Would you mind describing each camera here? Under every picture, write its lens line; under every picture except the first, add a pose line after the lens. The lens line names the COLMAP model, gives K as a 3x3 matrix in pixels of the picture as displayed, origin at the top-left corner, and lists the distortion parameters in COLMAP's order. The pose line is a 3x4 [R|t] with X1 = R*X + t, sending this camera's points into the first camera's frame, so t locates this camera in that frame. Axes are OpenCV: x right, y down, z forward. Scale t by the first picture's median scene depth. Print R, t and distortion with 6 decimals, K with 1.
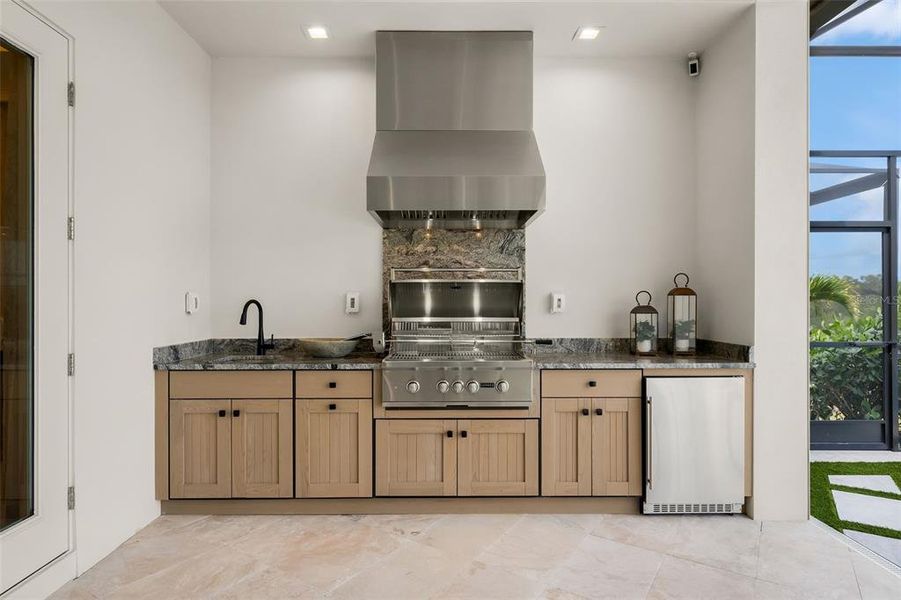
lens RADIAL K [[510.9, 0, 450.5], [0, 510.9, 300.0], [0, 0, 1]] dist [-0.001508, 0.000127]
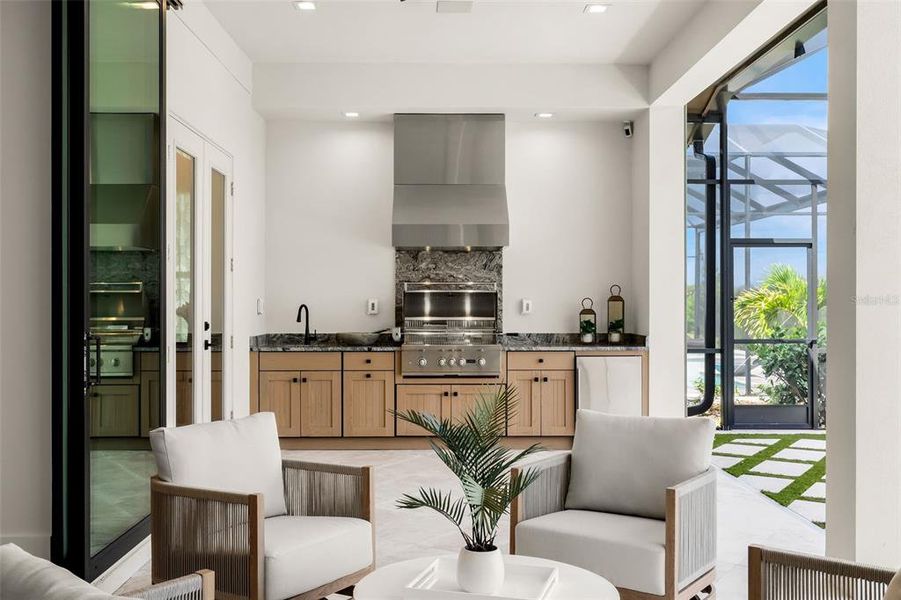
lens RADIAL K [[941.3, 0, 450.5], [0, 941.3, 300.0], [0, 0, 1]] dist [-0.008961, -0.003272]
pose [[0.999959, 0.000464, 0.009004, -0.012463], [-0.000480, 0.999998, 0.001768, -0.017664], [-0.009003, -0.001772, 0.999958, -1.604090]]
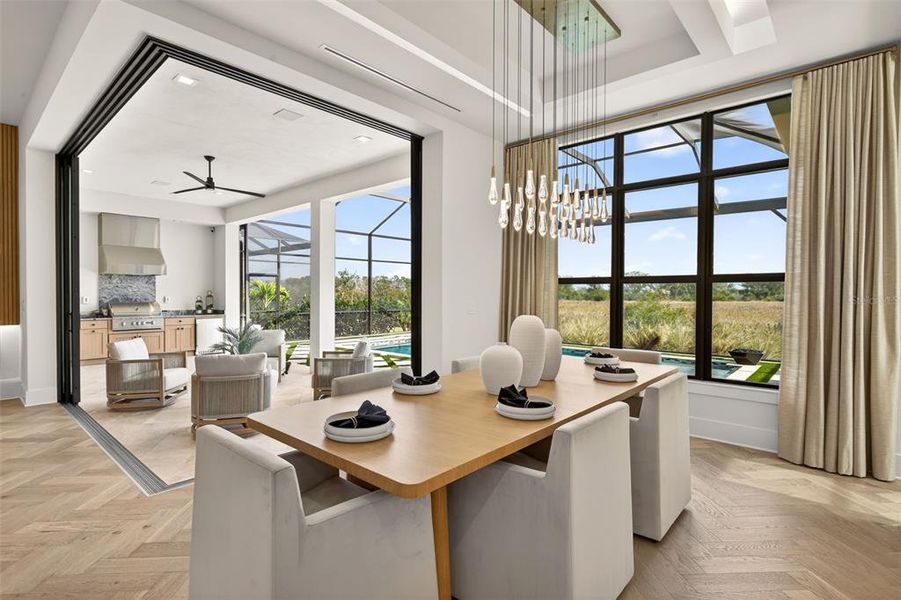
lens RADIAL K [[462.9, 0, 450.5], [0, 462.9, 300.0], [0, 0, 1]] dist [0.005370, 0.000556]
pose [[0.680706, -0.007882, 0.732514, -0.779658], [-0.004606, 0.999876, 0.015039, -0.046205], [-0.732542, -0.013611, 0.680586, -2.491261]]
